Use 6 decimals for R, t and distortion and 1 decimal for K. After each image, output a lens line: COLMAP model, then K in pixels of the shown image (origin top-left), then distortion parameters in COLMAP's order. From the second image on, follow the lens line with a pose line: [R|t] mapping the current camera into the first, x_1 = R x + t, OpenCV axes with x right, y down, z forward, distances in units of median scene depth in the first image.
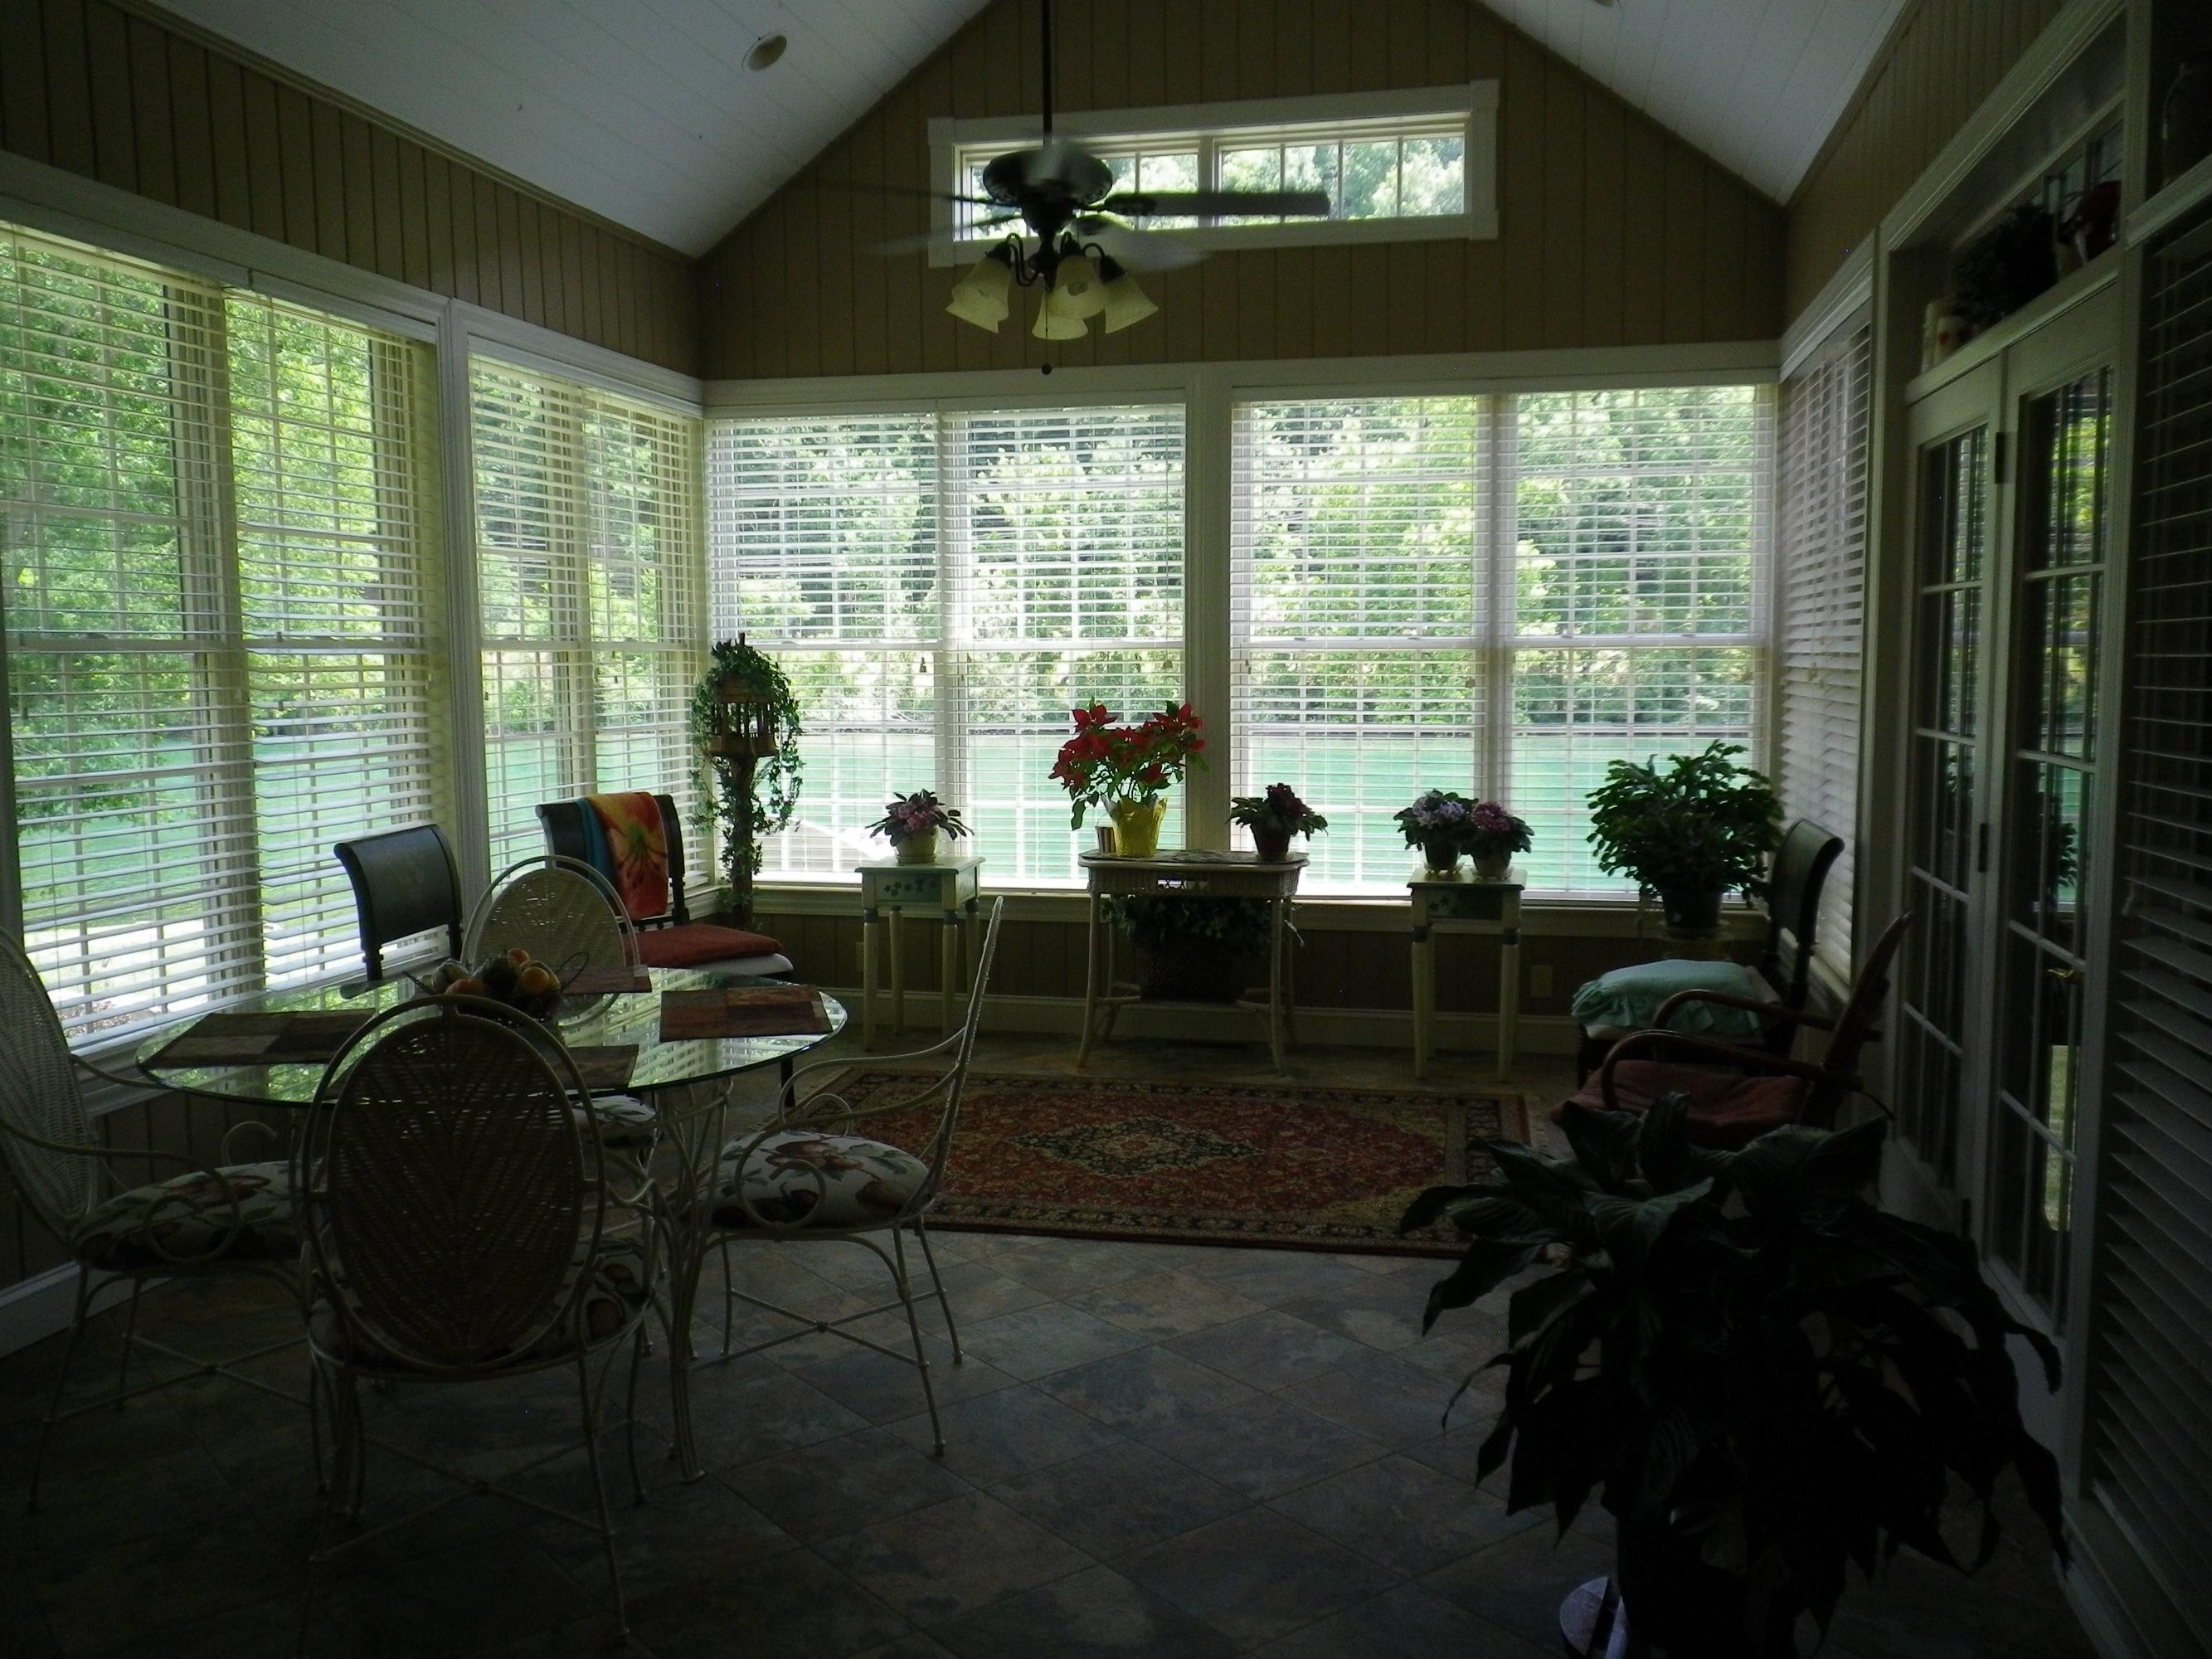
lens RADIAL K [[1872.3, 0, 1110.7], [0, 1872.3, 831.8], [0, 0, 1]] dist [-0.007861, 0.002481]
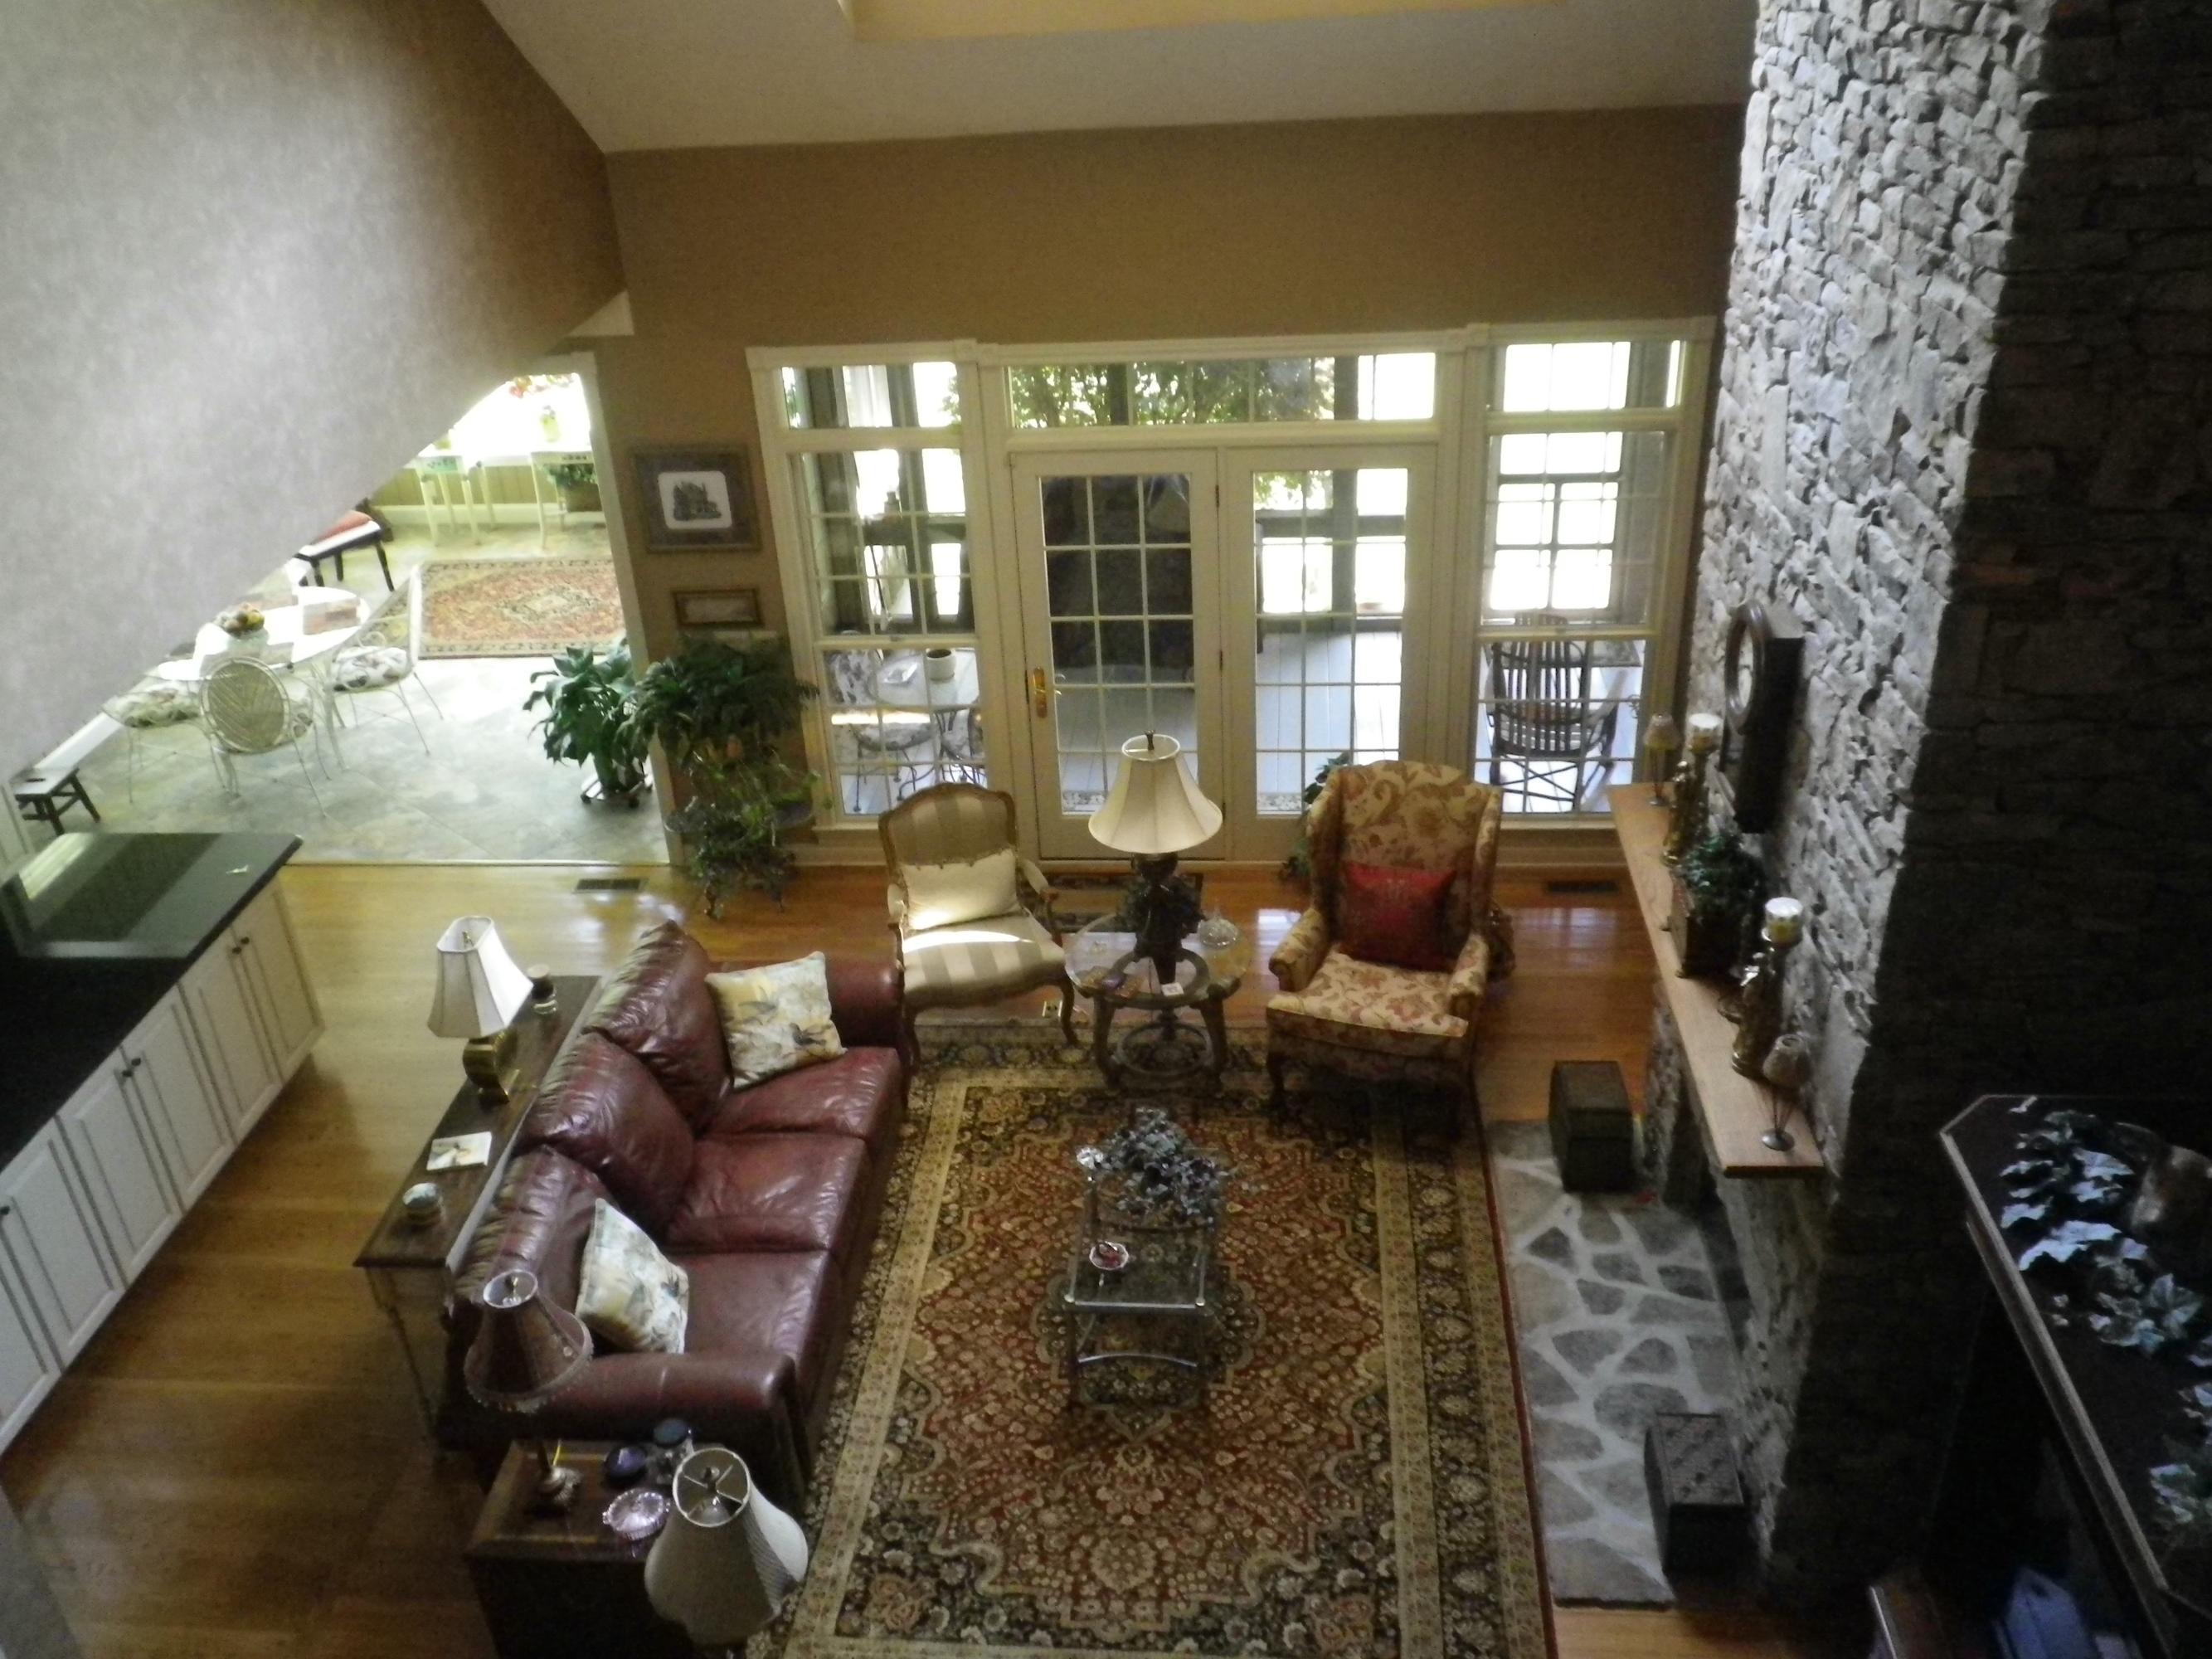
lens RADIAL K [[1872.3, 0, 1104.8], [0, 1872.3, 835.5], [0, 0, 1]] dist [-0.007861, 0.002481]
pose [[0.990948, -0.106002, 0.082371, 0.802940], [0.063362, 0.910267, 0.409145, -0.789423], [-0.118350, -0.400223, 0.908744, -2.133777]]
